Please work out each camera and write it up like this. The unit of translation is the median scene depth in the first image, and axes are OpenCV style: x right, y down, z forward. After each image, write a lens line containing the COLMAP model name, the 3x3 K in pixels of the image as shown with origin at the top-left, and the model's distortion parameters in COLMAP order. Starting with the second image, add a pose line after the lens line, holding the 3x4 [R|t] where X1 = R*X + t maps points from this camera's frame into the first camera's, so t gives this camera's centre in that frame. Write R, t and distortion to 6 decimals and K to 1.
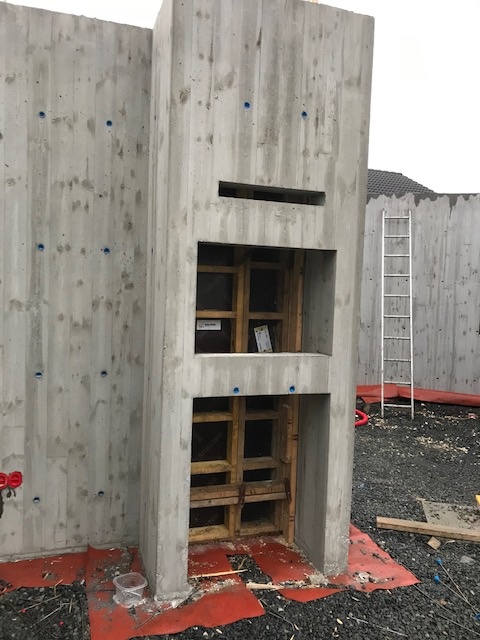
lens RADIAL K [[523.0, 0, 242.6], [0, 523.0, 318.5], [0, 0, 1]] dist [0.039770, -0.029700]
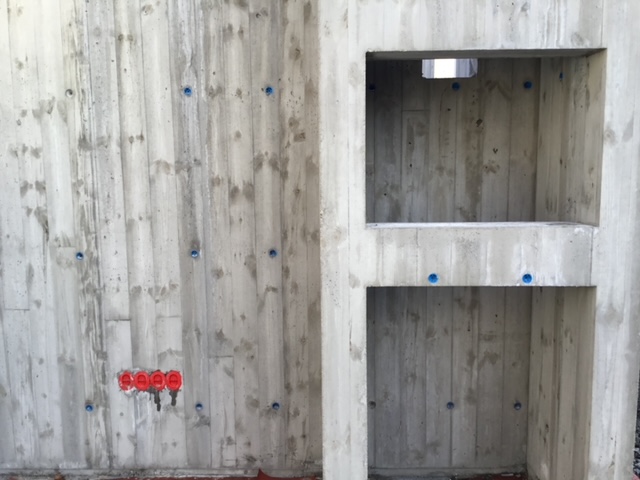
lens RADIAL K [[583.3, 0, 313.1], [0, 583.3, 236.5], [0, 0, 1]] dist [0.094968, -0.157951]
pose [[0.938212, -0.004388, -0.346034, 0.092765], [0.024288, 0.998289, 0.053194, 0.037680], [0.345208, -0.058311, 0.936713, 0.227456]]
